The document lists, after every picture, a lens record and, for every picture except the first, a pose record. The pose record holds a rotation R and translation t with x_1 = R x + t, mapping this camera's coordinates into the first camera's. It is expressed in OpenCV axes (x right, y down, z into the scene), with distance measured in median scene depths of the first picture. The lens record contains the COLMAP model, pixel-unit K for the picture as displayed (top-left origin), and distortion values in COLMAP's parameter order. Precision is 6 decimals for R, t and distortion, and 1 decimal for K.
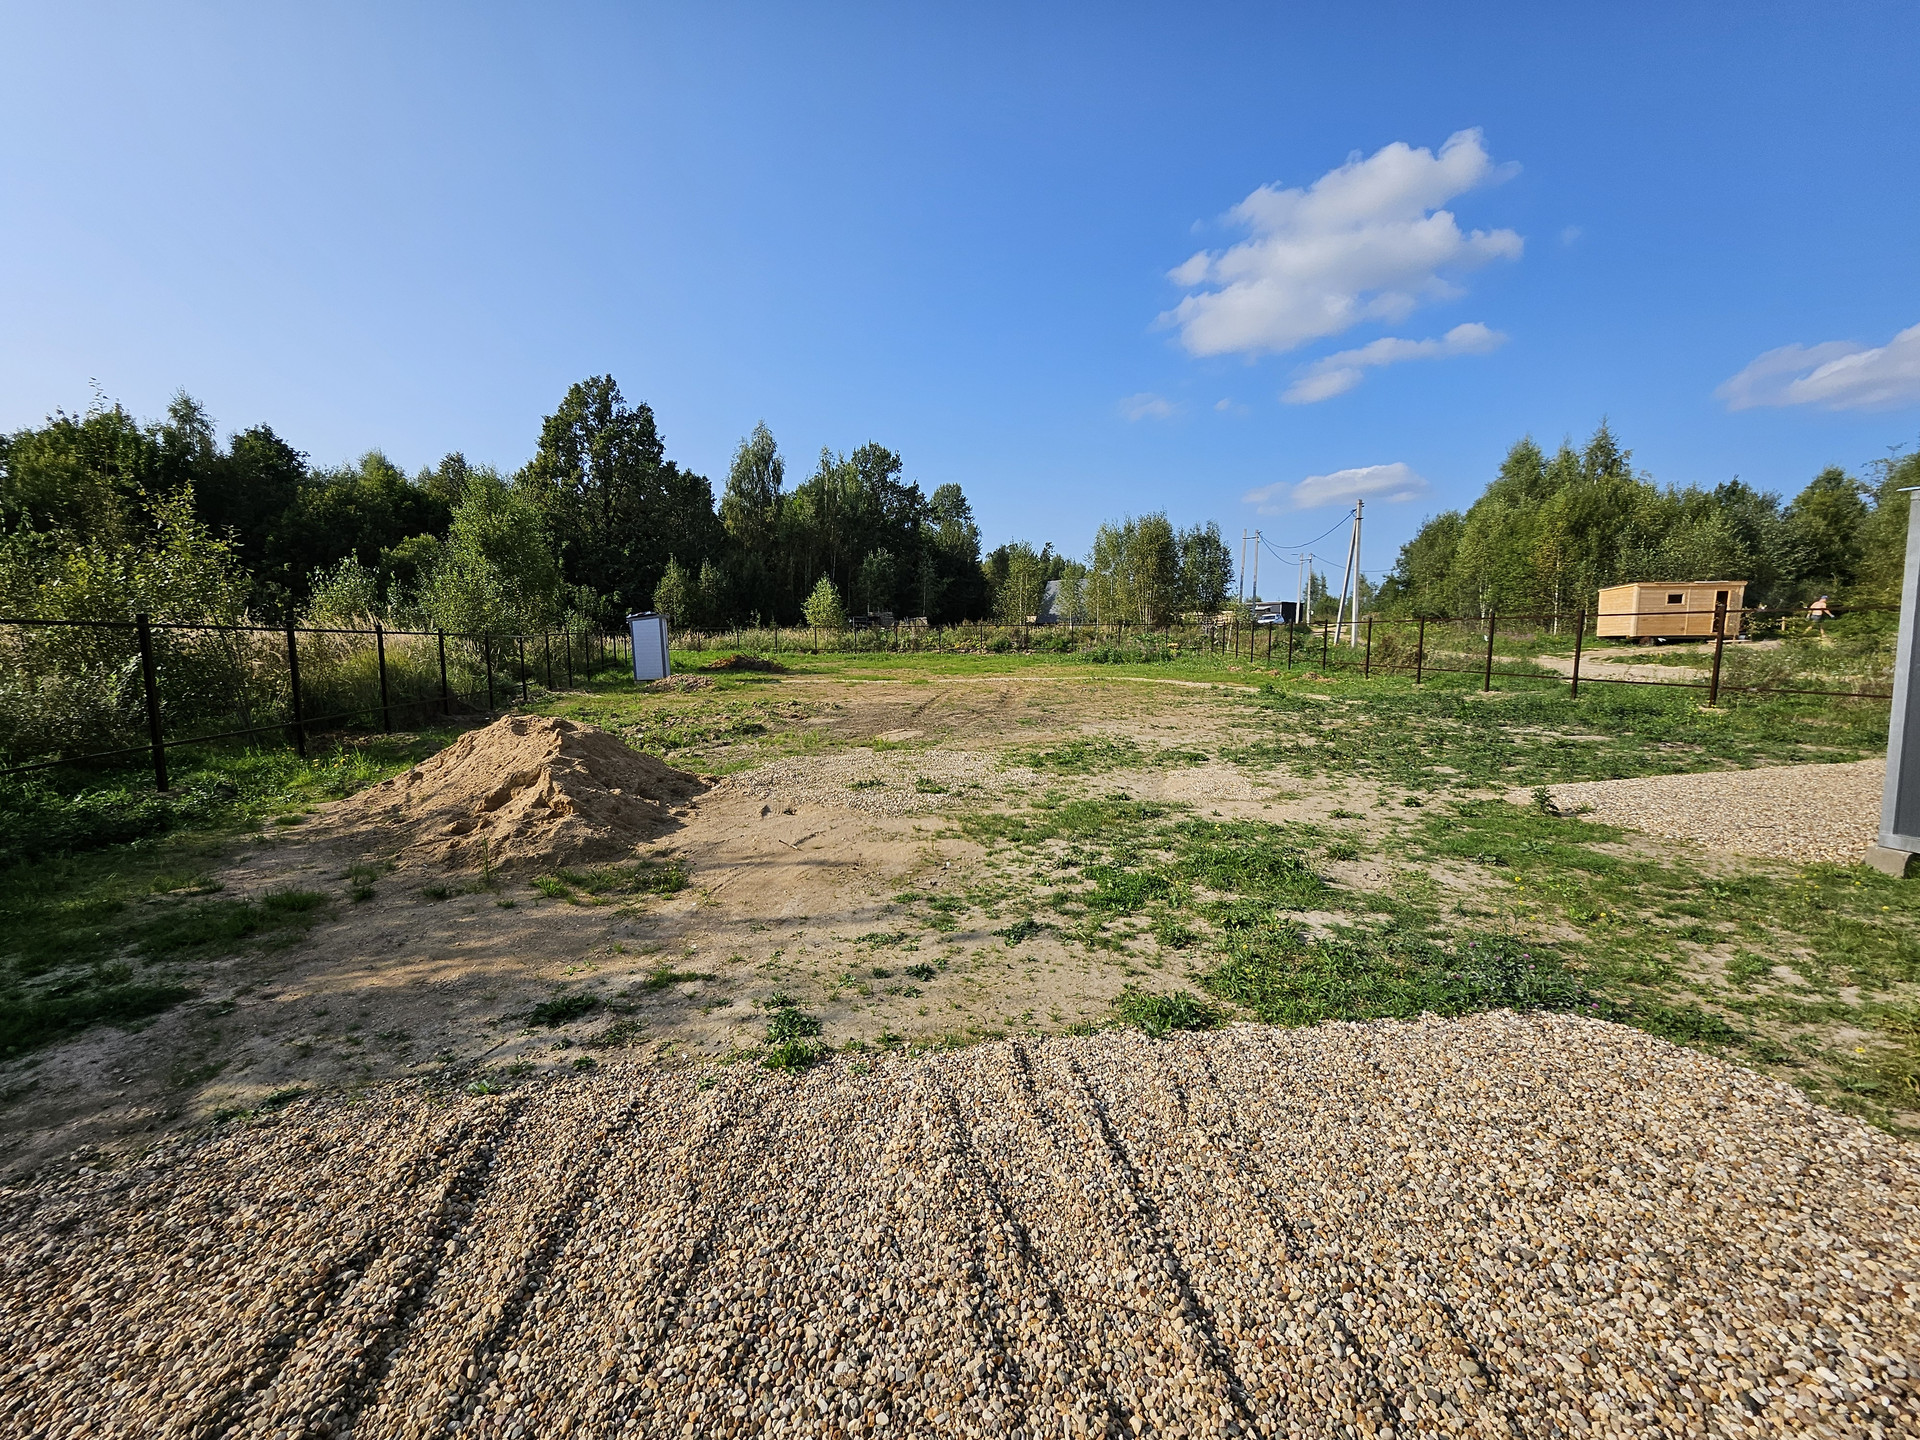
lens RADIAL K [[737.7, 0, 960.0], [0, 737.7, 720.0], [0, 0, 1]] dist [0.005839, -0.000079]
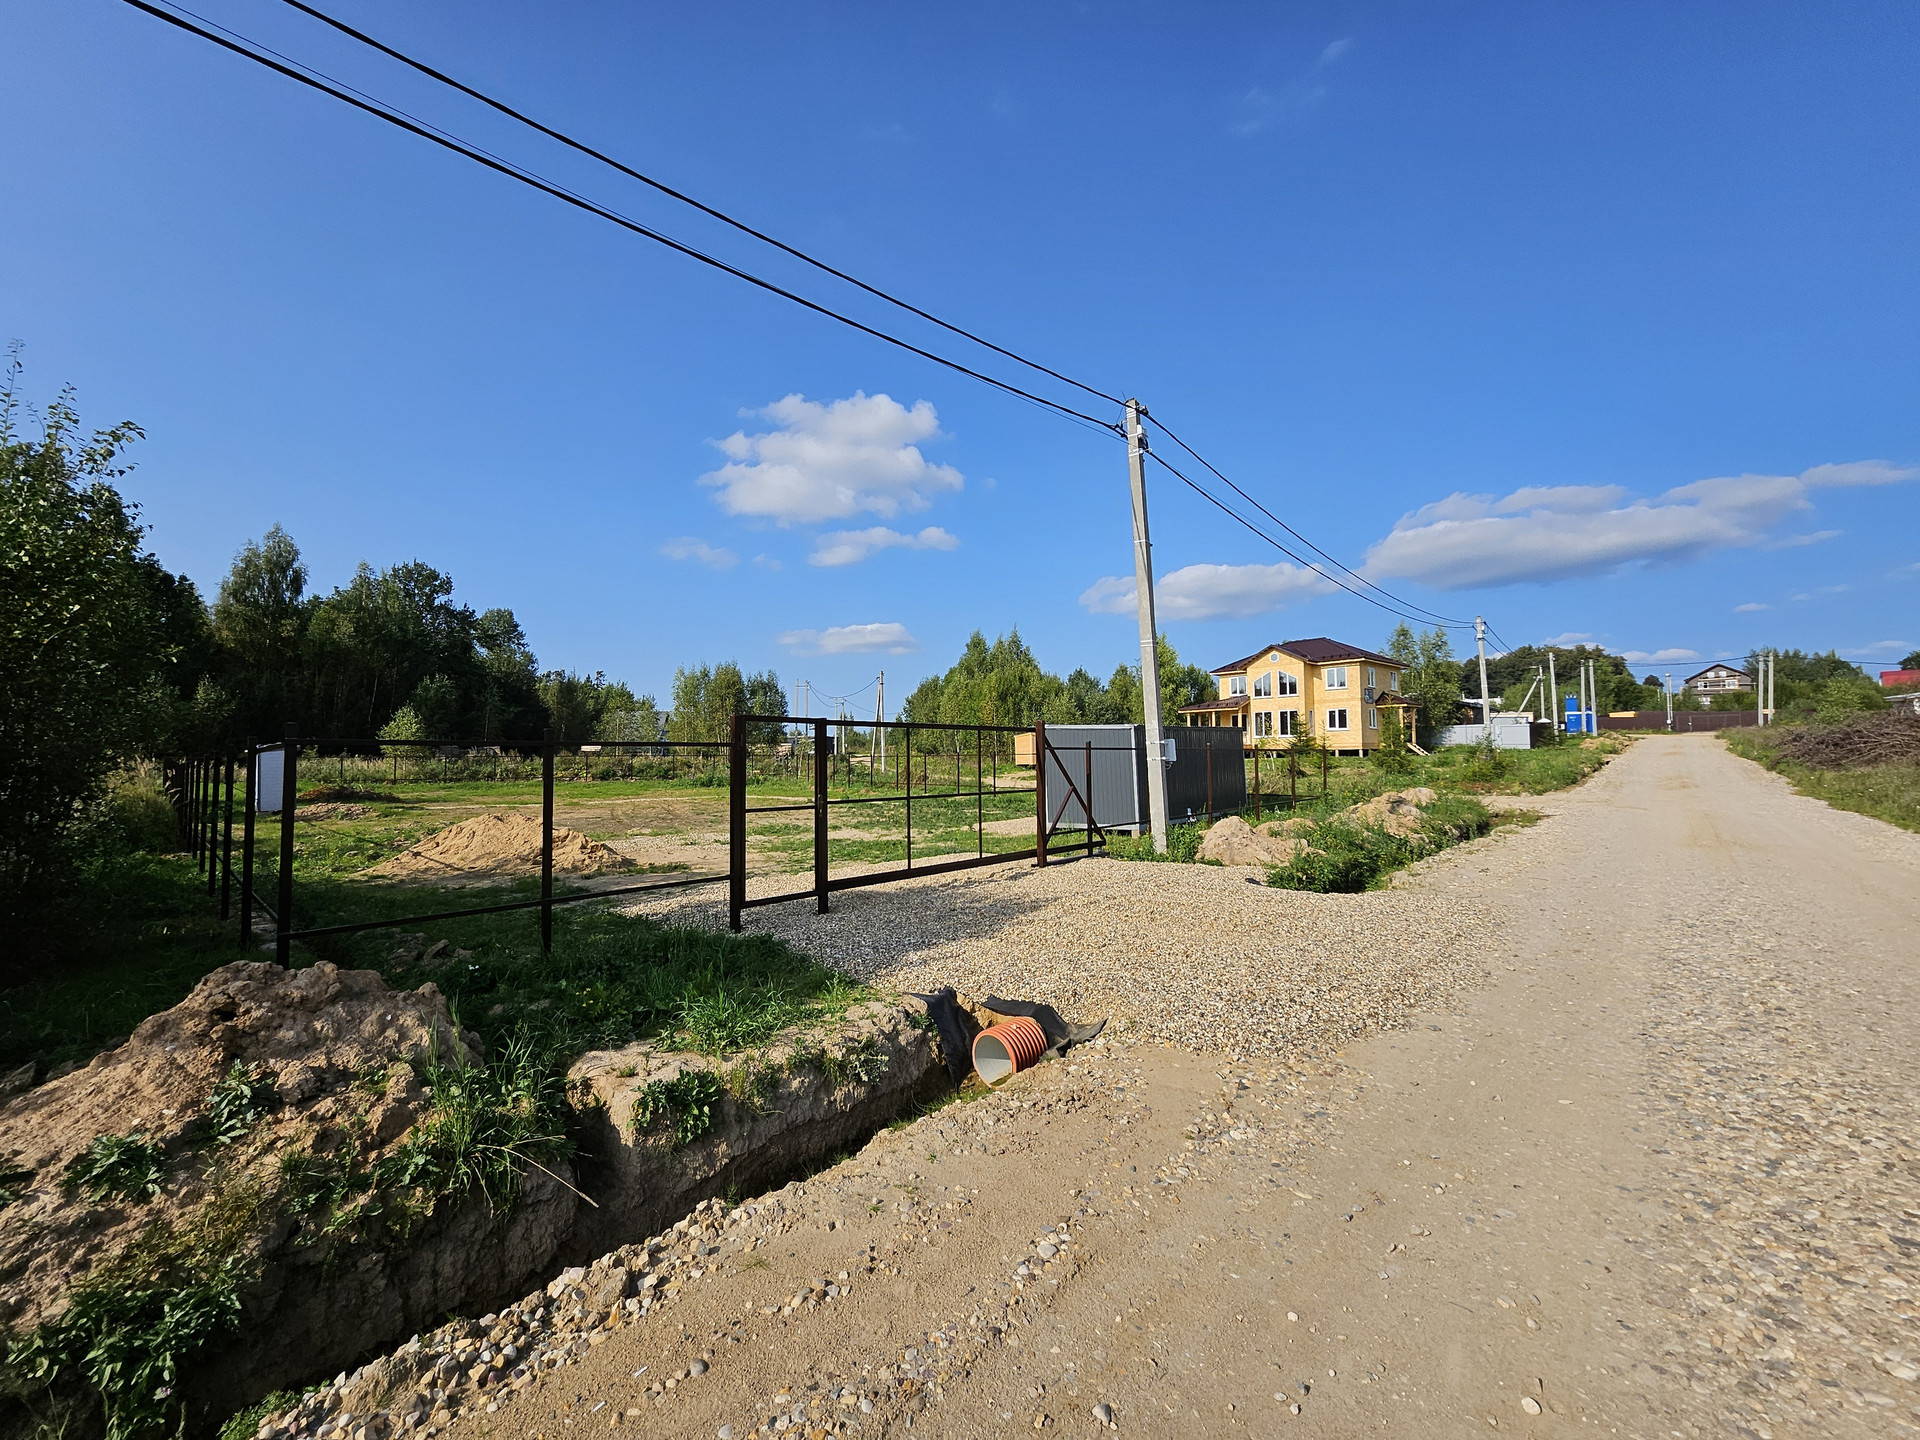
lens RADIAL K [[737.7, 0, 960.0], [0, 737.7, 720.0], [0, 0, 1]] dist [0.005839, -0.000079]
pose [[0.819256, 0.031949, 0.572537, -0.096077], [0.065963, 0.986568, -0.149440, 0.013815], [-0.569621, 0.160196, 0.806145, -0.142260]]
